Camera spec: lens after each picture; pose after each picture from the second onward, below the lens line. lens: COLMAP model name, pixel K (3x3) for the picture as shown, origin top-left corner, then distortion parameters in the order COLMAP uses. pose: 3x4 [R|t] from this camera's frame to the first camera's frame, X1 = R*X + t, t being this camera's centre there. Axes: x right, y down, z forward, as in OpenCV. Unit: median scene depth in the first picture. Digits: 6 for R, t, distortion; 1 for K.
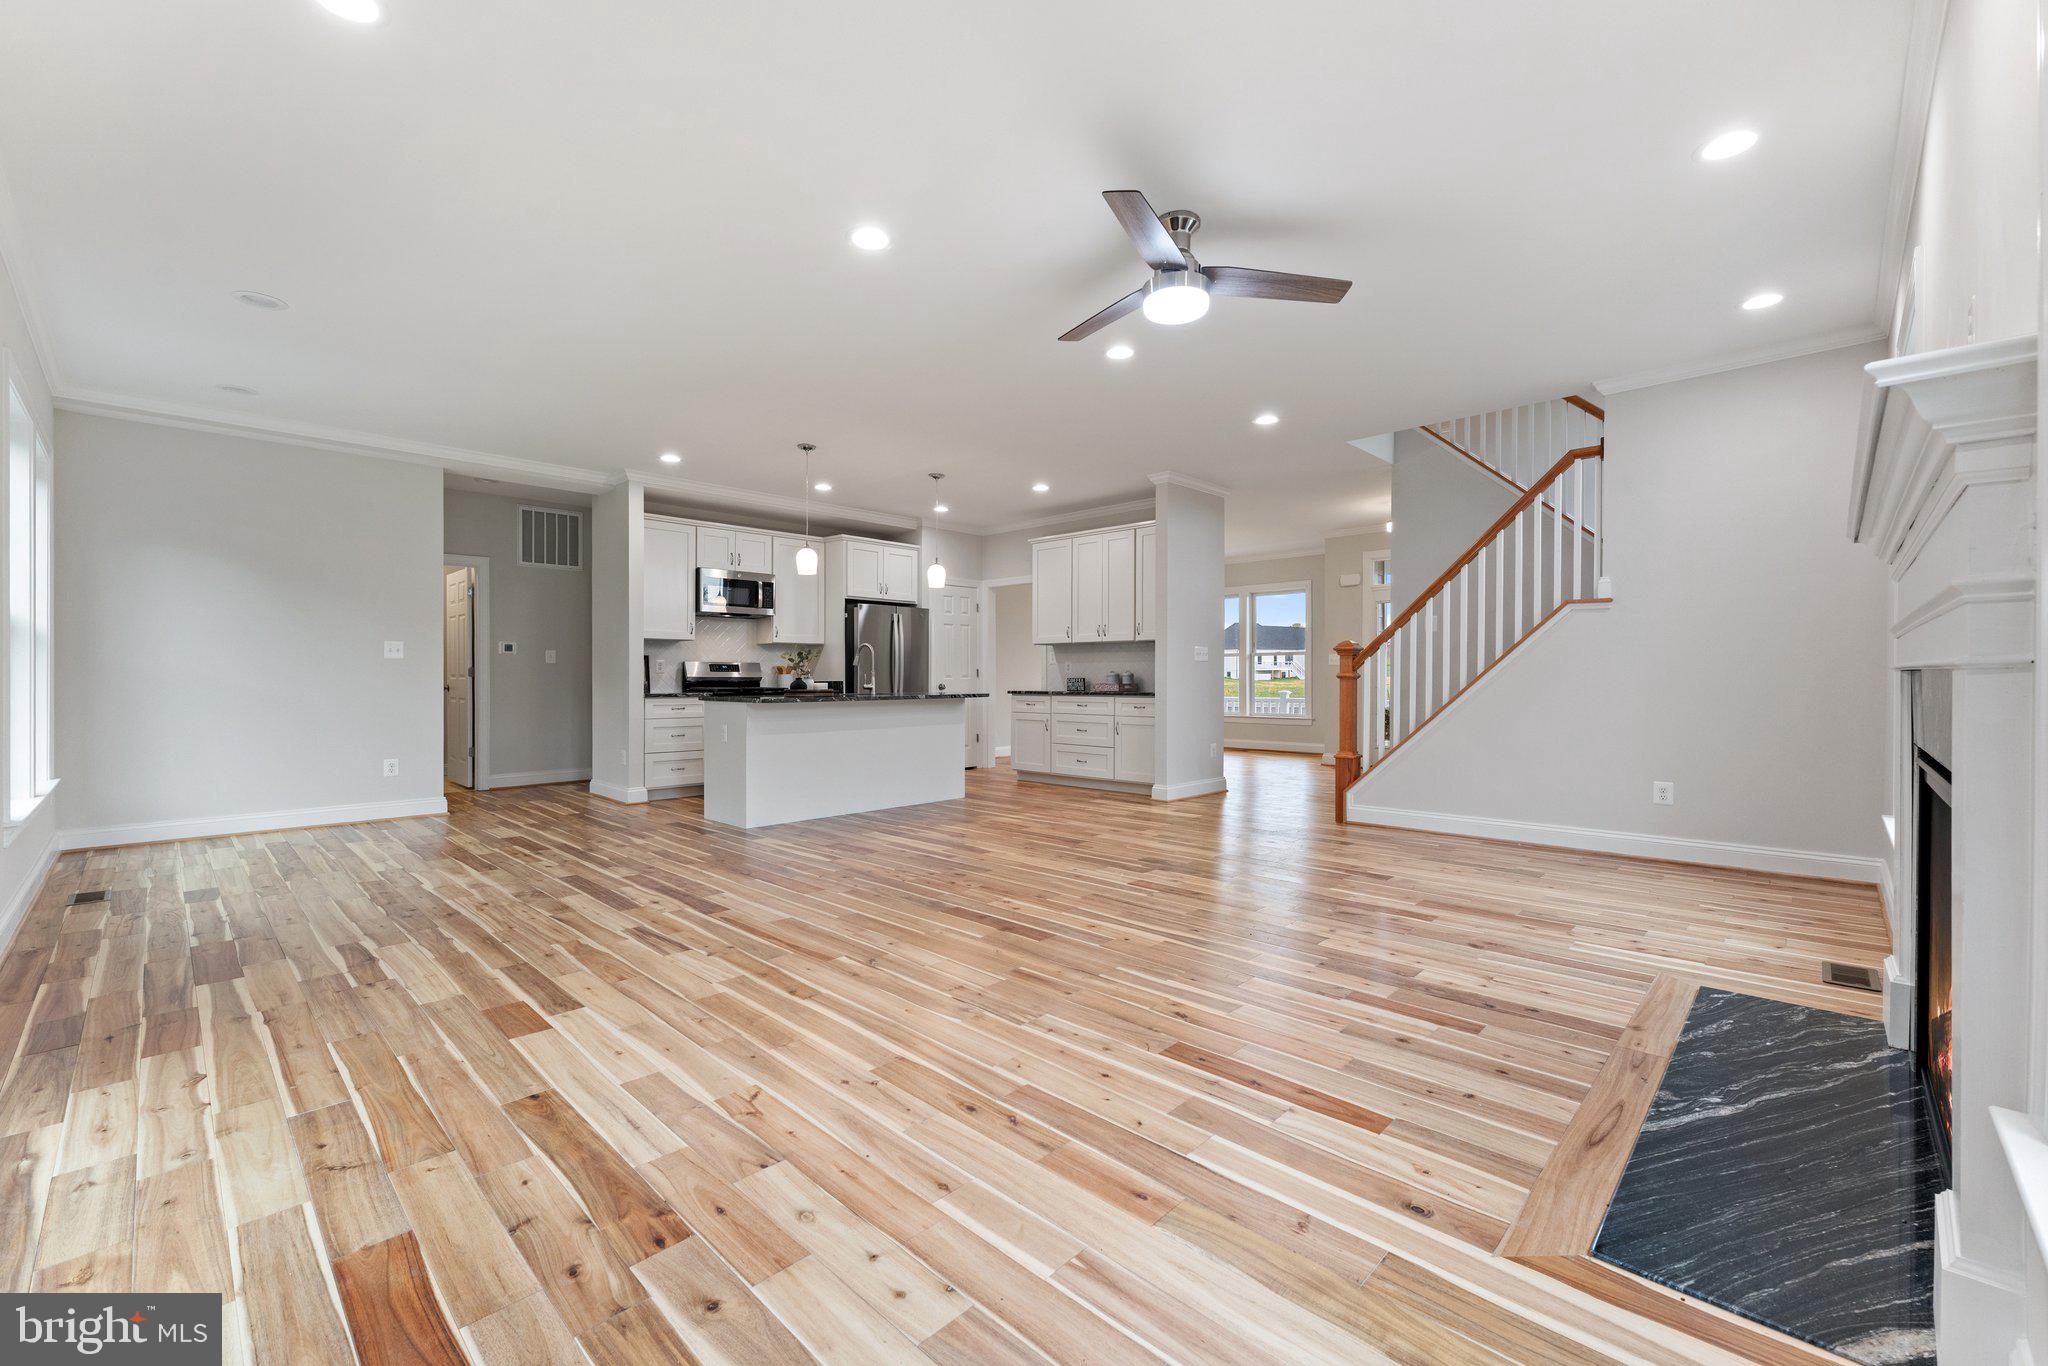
lens RADIAL K [[829.0, 0, 1018.4], [0, 829.0, 683.3], [0, 0, 1]] dist [-0.010317, 0.000193]
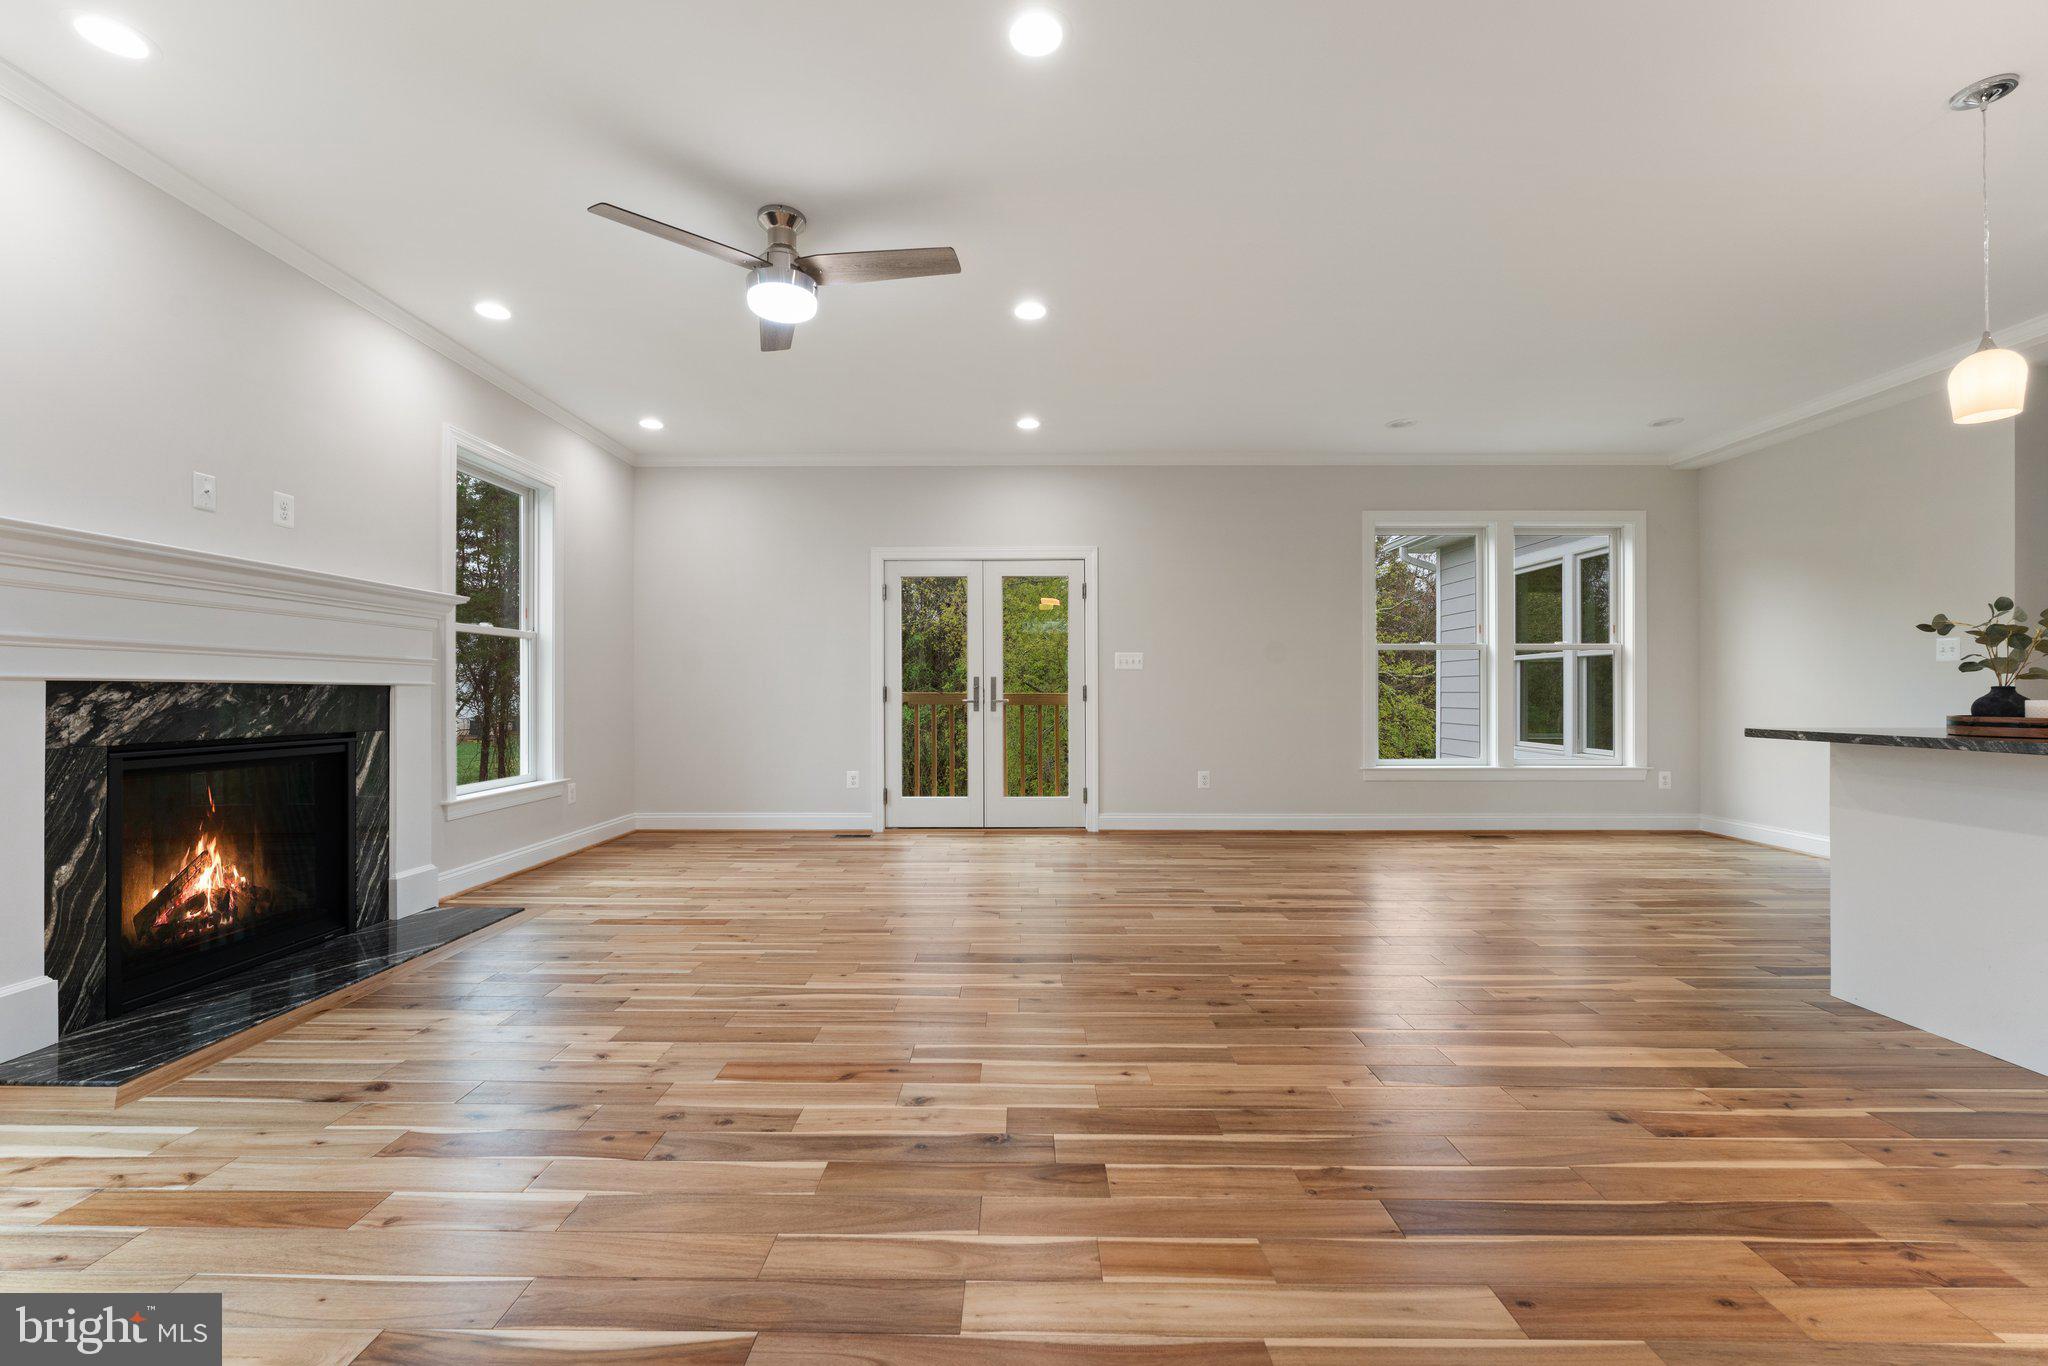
lens RADIAL K [[829.0, 0, 1011.6], [0, 829.0, 699.1], [0, 0, 1]] dist [-0.010317, 0.000193]
pose [[-0.725243, 0.006258, -0.688465, 0.268911], [-0.003850, 0.999906, 0.013144, -0.002788], [0.688483, 0.012183, -0.725151, 0.772315]]
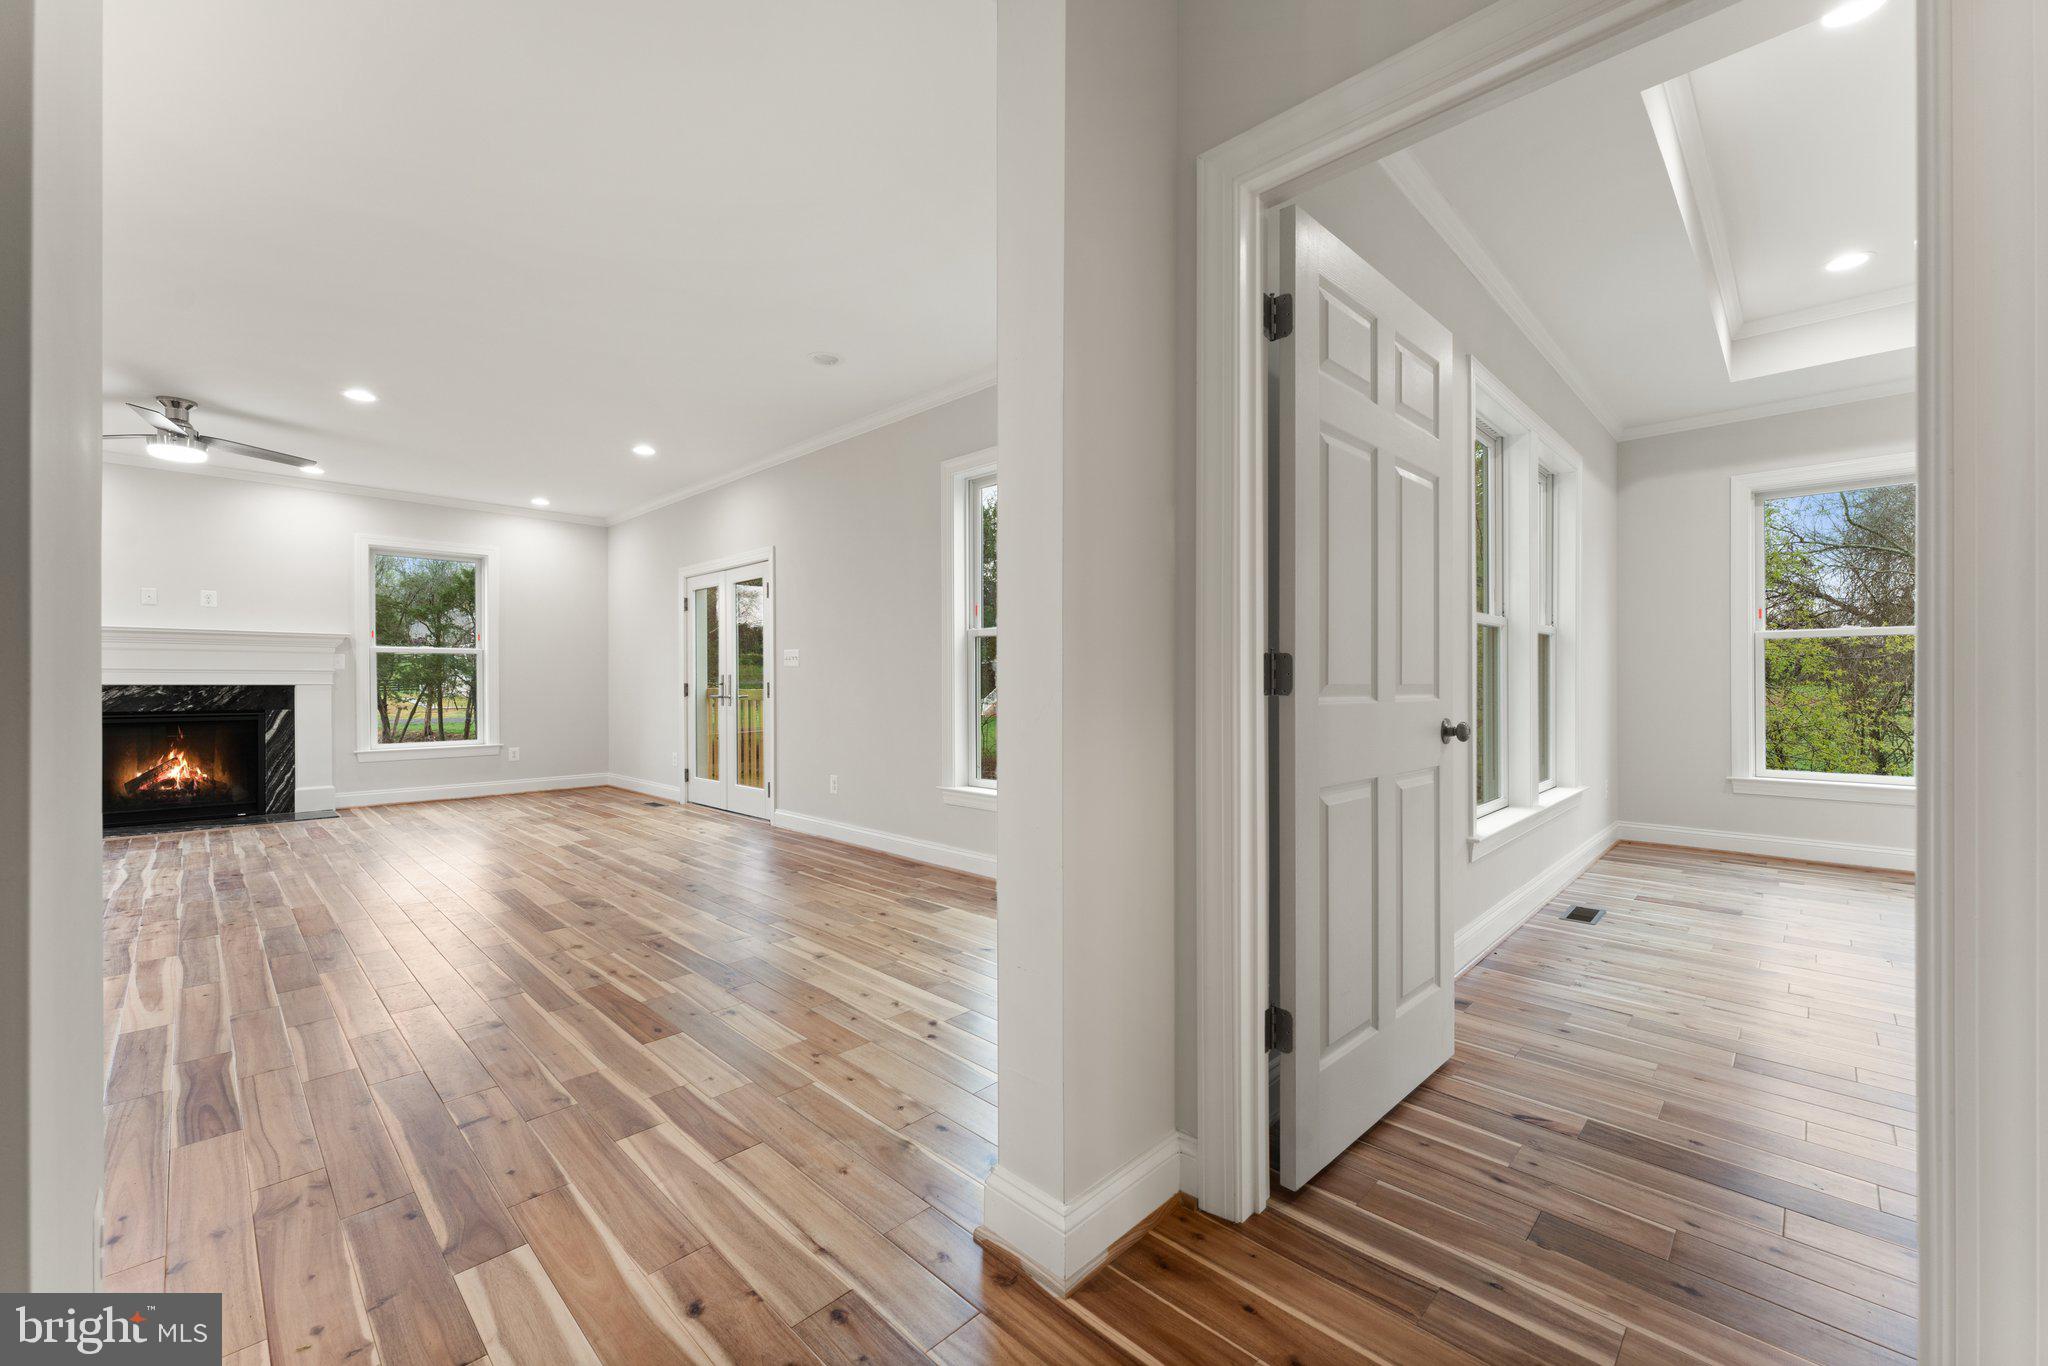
lens RADIAL K [[829.0, 0, 983.6], [0, 829.0, 681.4], [0, 0, 1]] dist [-0.010317, 0.000193]
pose [[-0.998714, 0.001574, 0.050681, -0.587436], [0.001761, 0.999992, 0.003647, -0.008913], [-0.050675, 0.003732, -0.998708, 1.044267]]
